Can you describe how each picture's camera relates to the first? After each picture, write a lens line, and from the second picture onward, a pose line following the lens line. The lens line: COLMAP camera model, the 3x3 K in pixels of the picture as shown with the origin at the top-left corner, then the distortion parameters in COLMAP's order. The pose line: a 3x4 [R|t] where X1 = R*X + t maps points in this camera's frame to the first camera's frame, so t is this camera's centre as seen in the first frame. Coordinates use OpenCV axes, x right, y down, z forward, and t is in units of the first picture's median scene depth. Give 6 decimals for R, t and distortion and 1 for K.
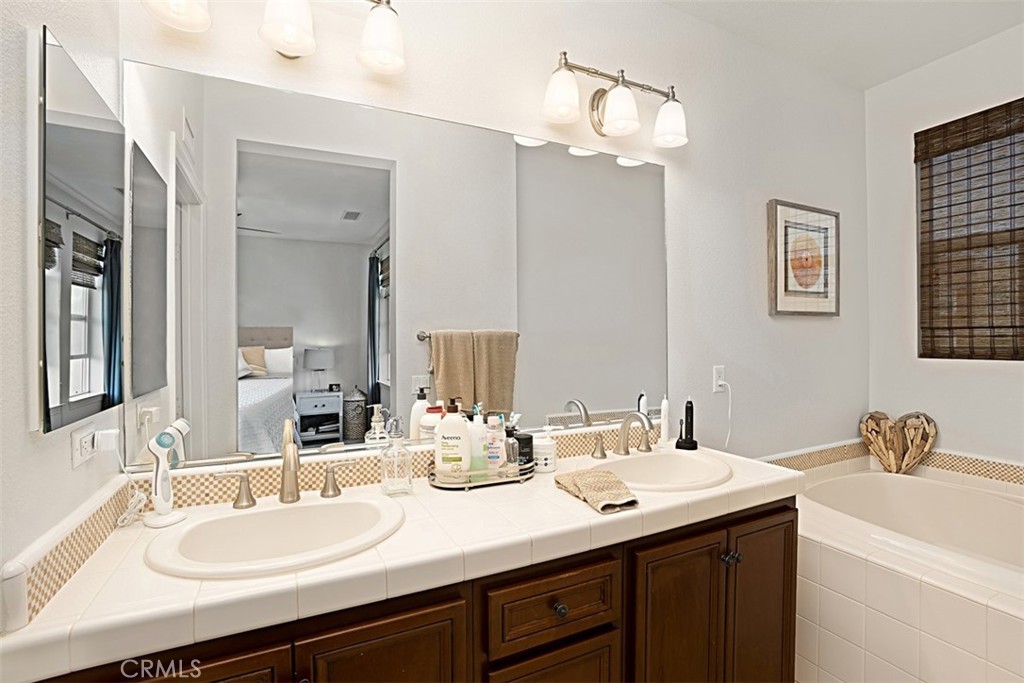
lens RADIAL K [[473.3, 0, 511.1], [0, 473.3, 335.2], [0, 0, 1]] dist [-0.026804, 0.006746]
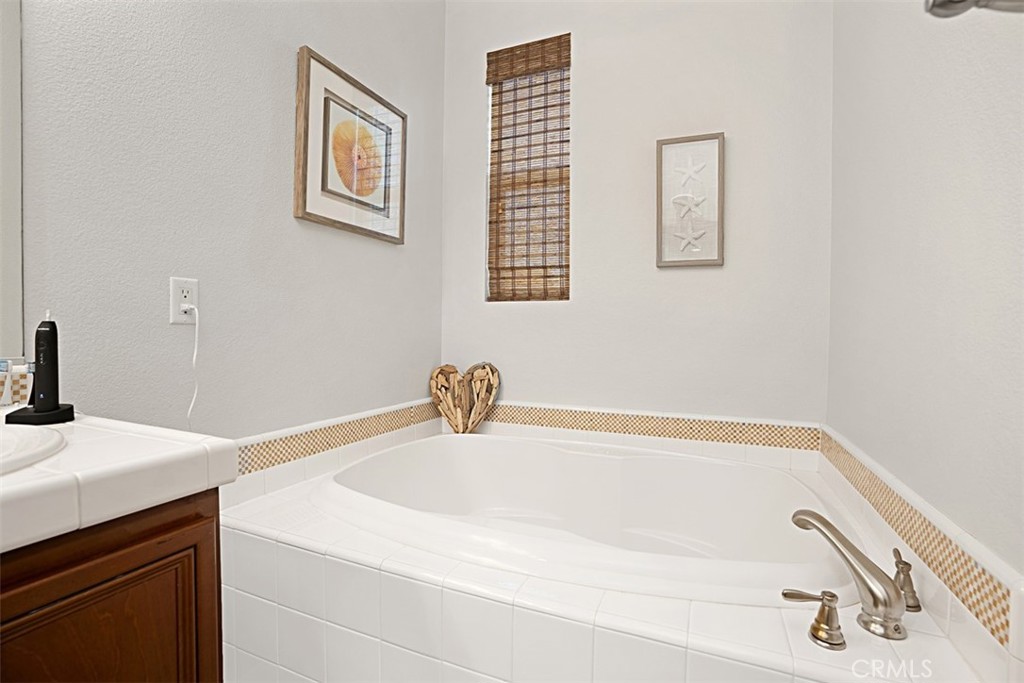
lens RADIAL K [[473.3, 0, 516.0], [0, 473.3, 341.5], [0, 0, 1]] dist [-0.026804, 0.006746]
pose [[0.771936, 0.003283, 0.635692, 0.348947], [-0.011658, 0.999892, 0.008993, 0.117959], [-0.635594, -0.014353, 0.771890, 0.266190]]
